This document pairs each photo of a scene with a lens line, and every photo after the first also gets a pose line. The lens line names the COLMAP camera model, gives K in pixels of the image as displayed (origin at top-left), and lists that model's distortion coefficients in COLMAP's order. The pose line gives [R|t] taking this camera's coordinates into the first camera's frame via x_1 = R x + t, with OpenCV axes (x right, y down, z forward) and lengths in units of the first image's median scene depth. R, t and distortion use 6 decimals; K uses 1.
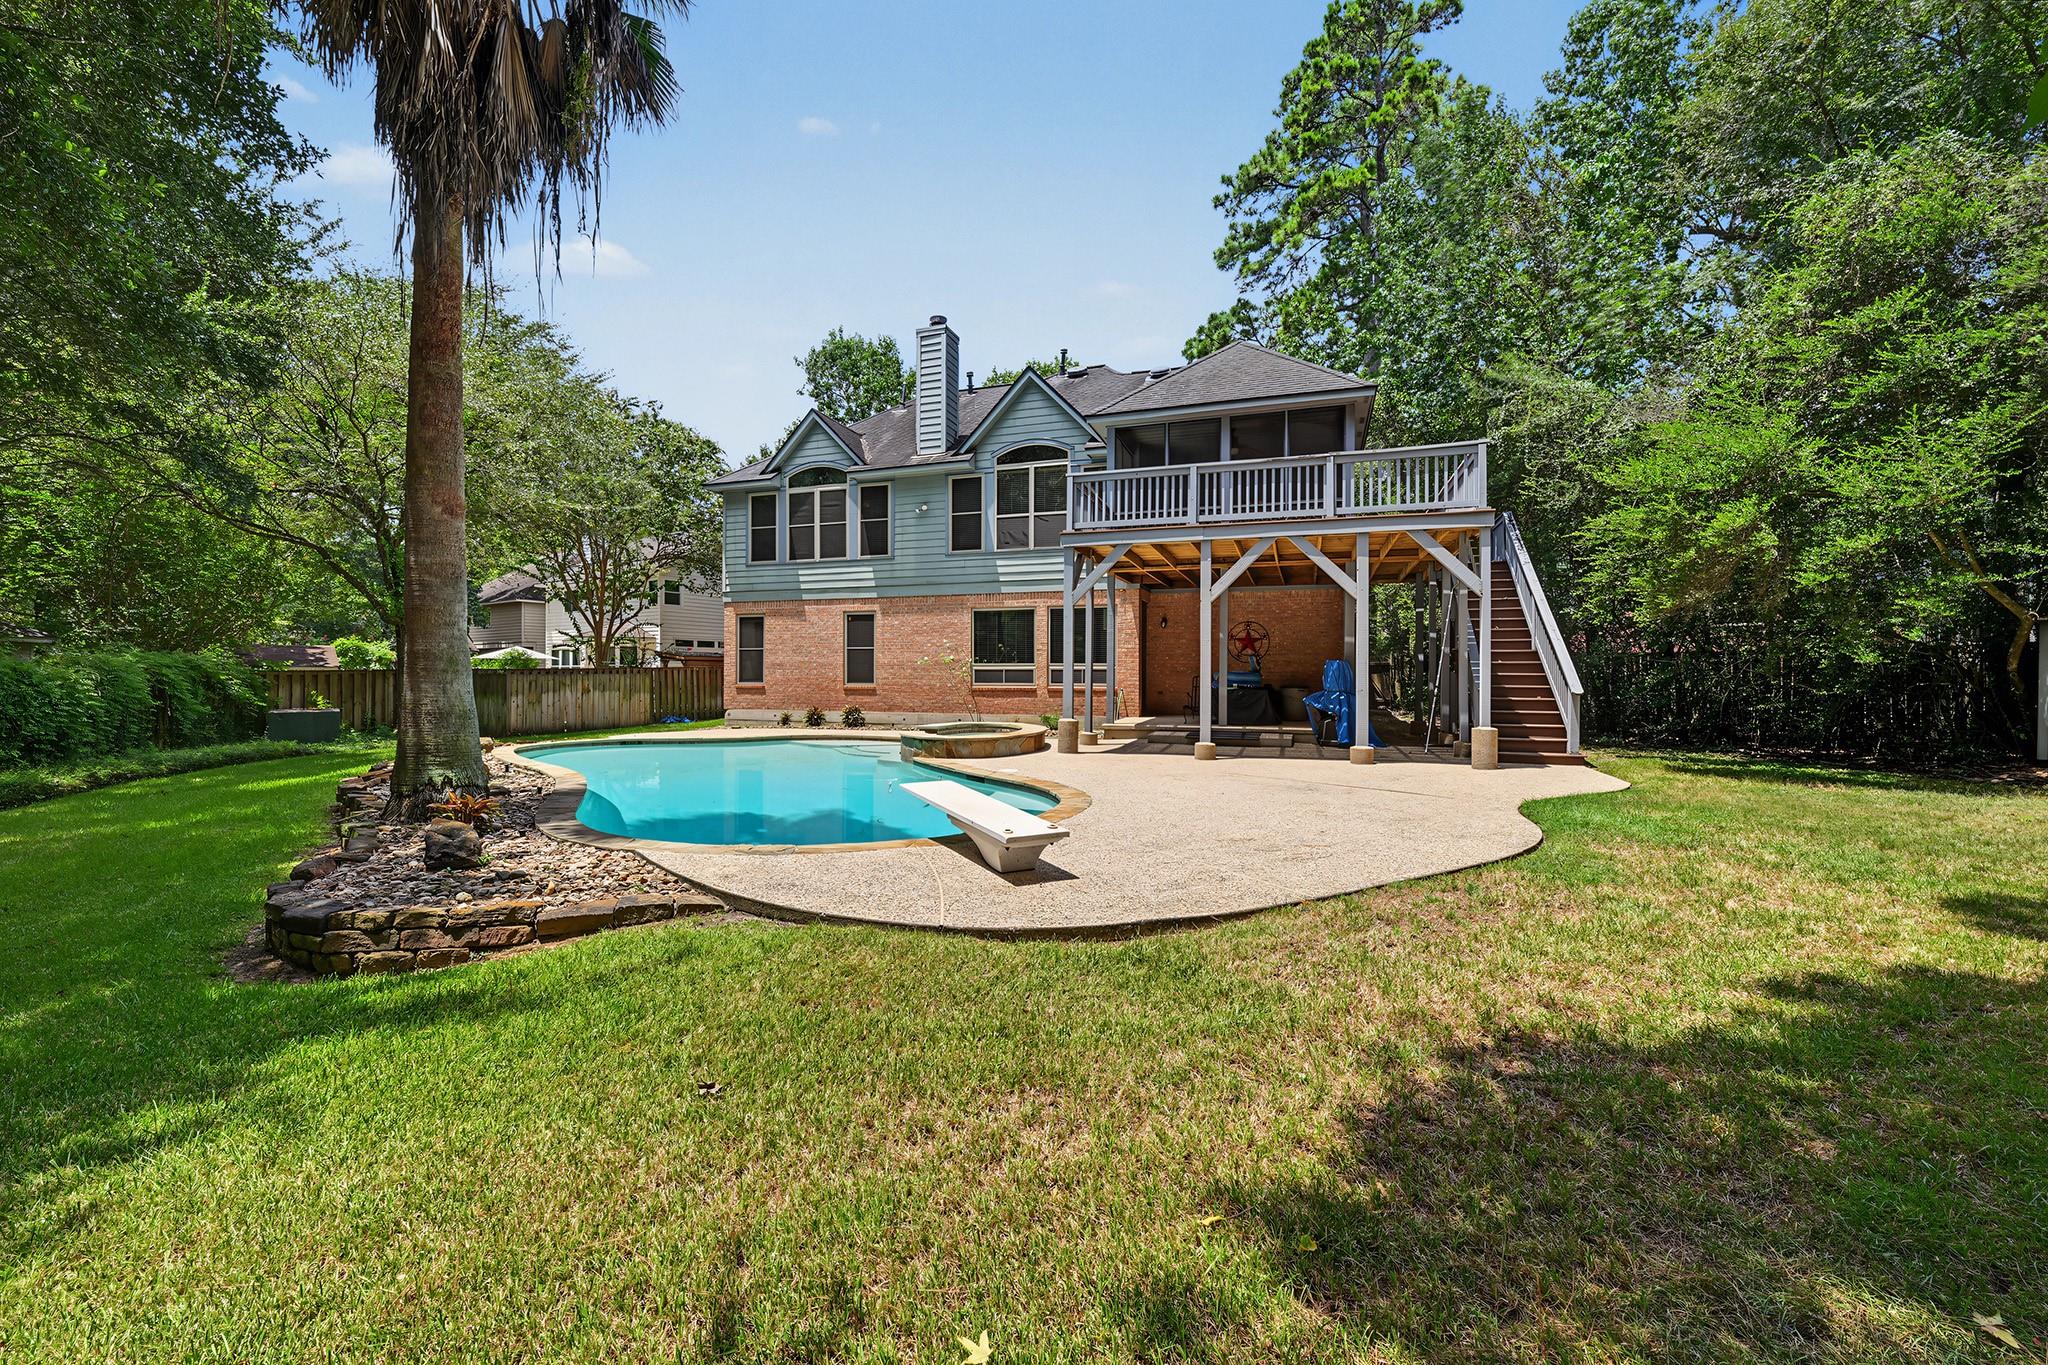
lens RADIAL K [[833.2, 0, 1024.0], [0, 833.2, 682.5], [0, 0, 1]] dist [0.000107, -0.000009]
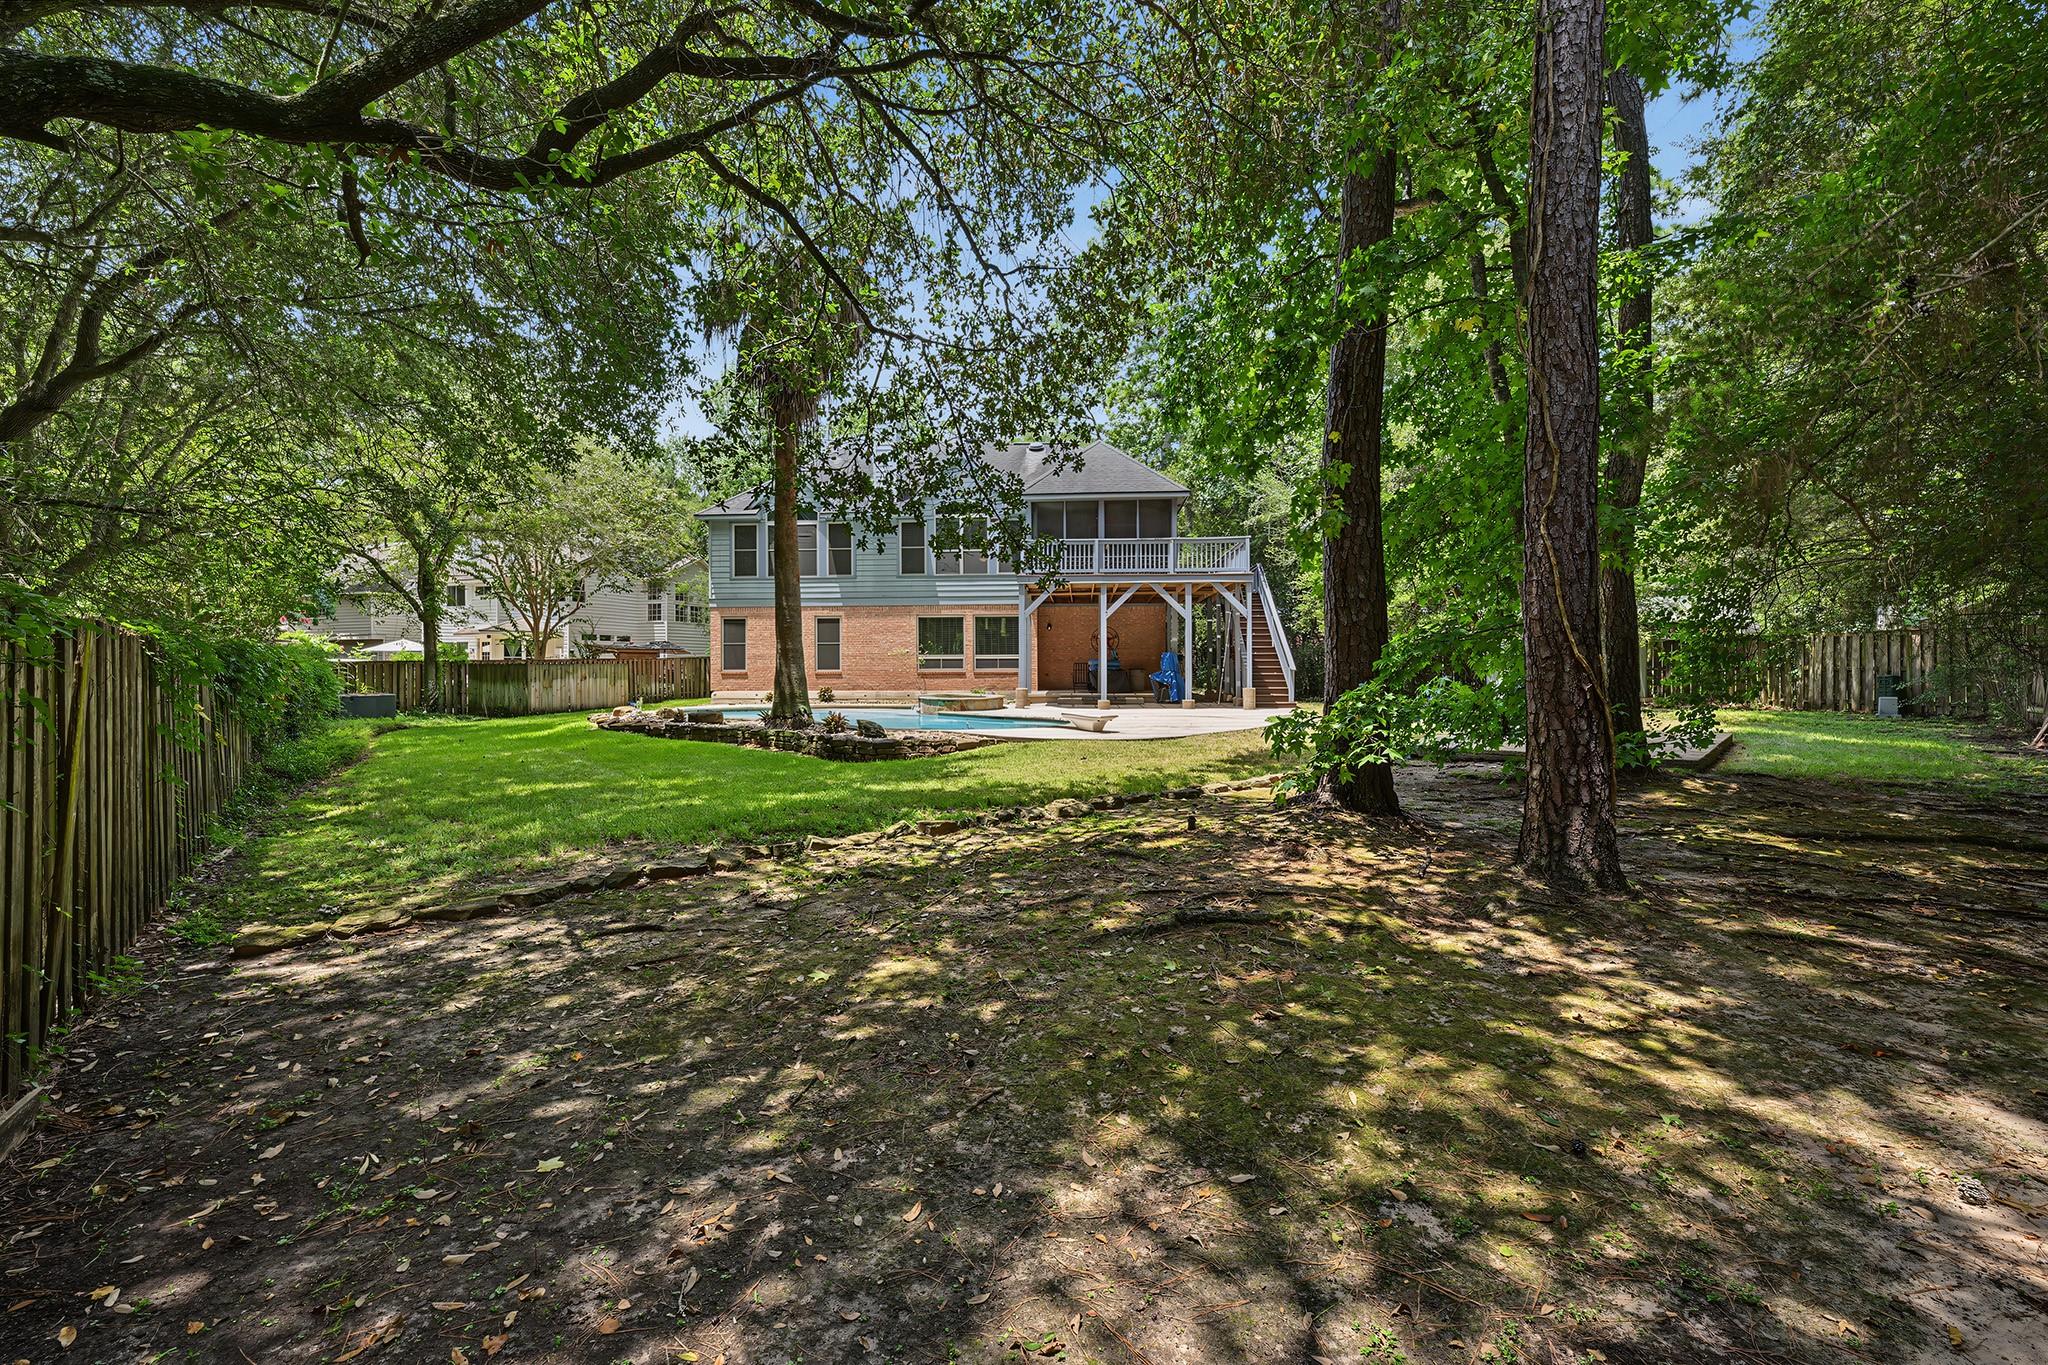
lens RADIAL K [[854.9, 0, 1024.0], [0, 854.9, 682.5], [0, 0, 1]] dist [0.000074, 0.000008]
pose [[0.966797, -0.009504, 0.255368, -0.327687], [0.007213, 0.999925, 0.009907, 0.014159], [-0.255443, -0.007736, 0.966793, -0.558822]]
